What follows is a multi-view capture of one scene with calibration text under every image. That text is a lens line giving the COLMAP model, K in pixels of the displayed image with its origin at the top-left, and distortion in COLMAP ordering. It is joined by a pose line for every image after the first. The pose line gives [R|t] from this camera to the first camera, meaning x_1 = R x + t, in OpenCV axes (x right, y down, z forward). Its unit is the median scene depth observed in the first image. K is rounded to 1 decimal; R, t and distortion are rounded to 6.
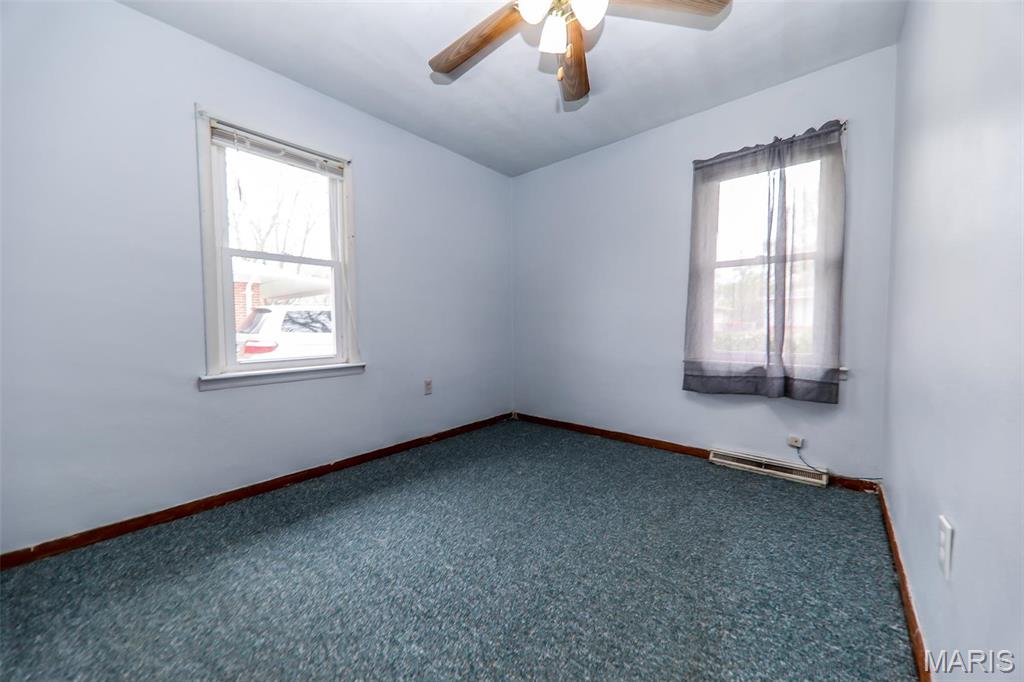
lens RADIAL K [[362.7, 0, 510.1], [0, 362.7, 342.0], [0, 0, 1]] dist [0.009445, -0.006857]
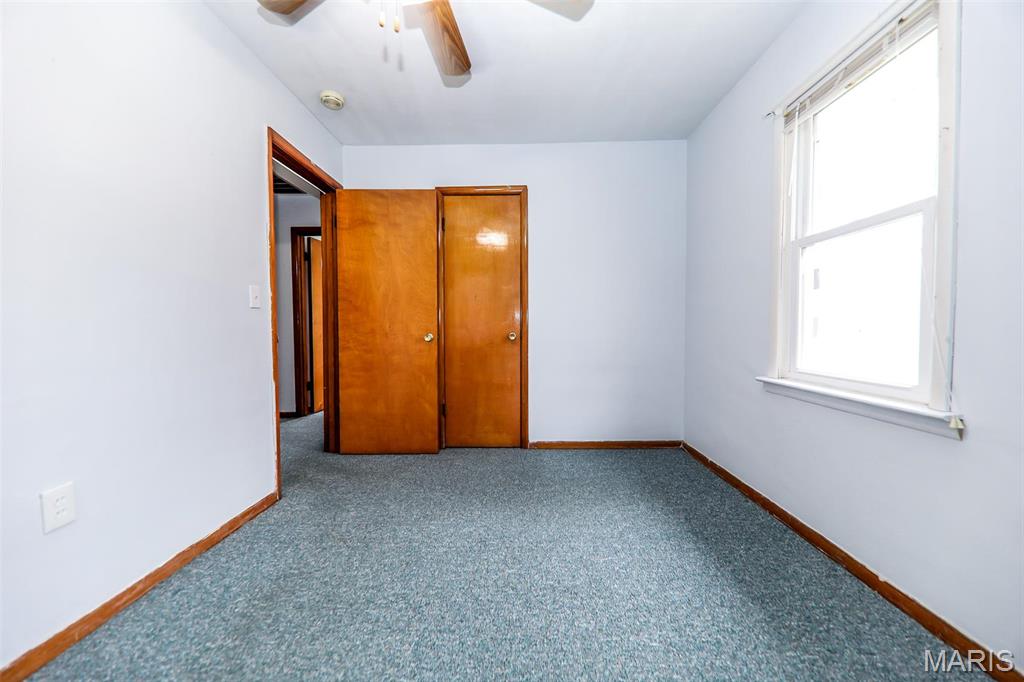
lens RADIAL K [[362.7, 0, 510.1], [0, 362.7, 342.0], [0, 0, 1]] dist [0.009445, -0.006857]
pose [[-0.757696, 0.033168, -0.651764, 0.409521], [-0.024676, 0.996537, 0.079401, -0.075798], [0.652140, 0.076245, -0.754254, 1.496765]]
